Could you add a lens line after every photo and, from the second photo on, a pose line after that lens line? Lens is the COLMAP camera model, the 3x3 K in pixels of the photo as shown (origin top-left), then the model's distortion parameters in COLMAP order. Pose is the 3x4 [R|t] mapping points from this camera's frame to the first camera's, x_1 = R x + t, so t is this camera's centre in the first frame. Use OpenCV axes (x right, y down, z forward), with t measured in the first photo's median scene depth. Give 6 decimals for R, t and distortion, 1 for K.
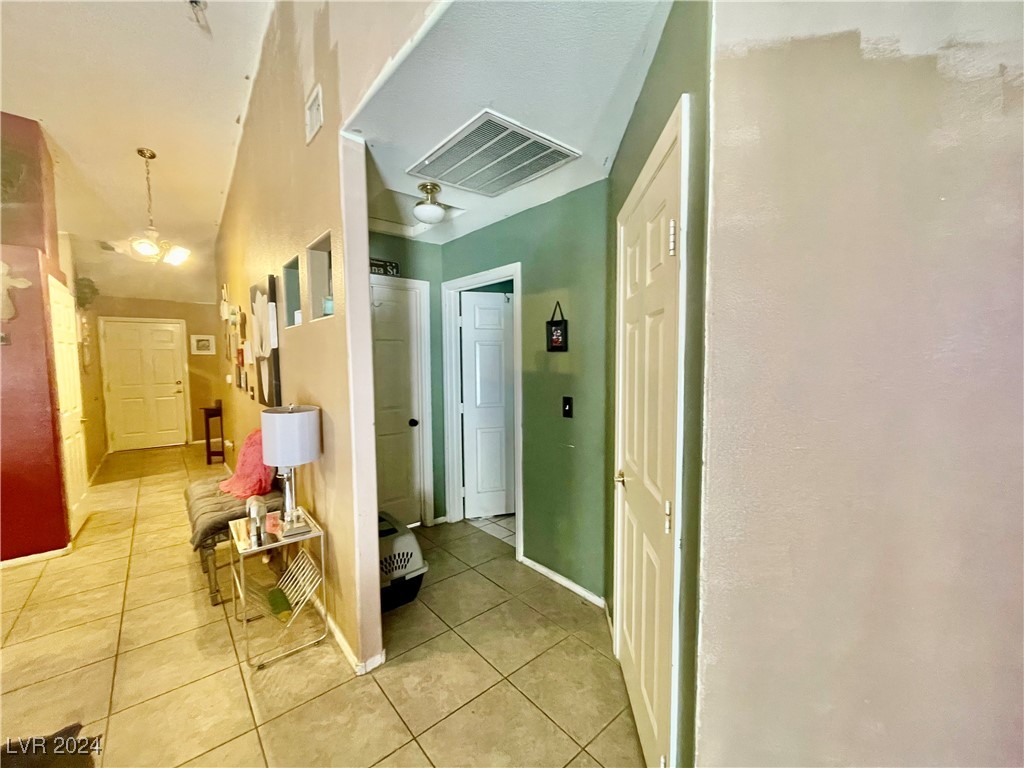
lens RADIAL K [[413.9, 0, 508.0], [0, 413.9, 385.6], [0, 0, 1]] dist [-0.000872, -0.000610]
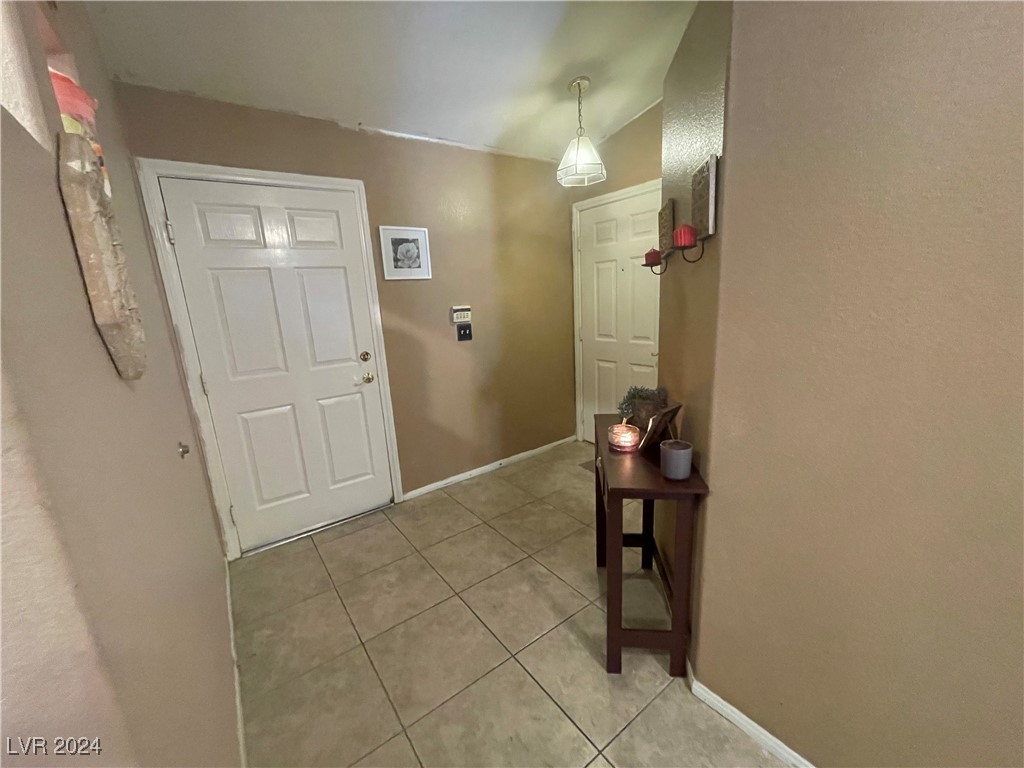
lens RADIAL K [[413.9, 0, 508.0], [0, 413.9, 385.6], [0, 0, 1]] dist [-0.000872, -0.000610]
pose [[0.996369, -0.031265, -0.079196, -1.574562], [0.043044, 0.987490, 0.151694, -0.080863], [0.073463, -0.154552, 0.985250, 1.559191]]
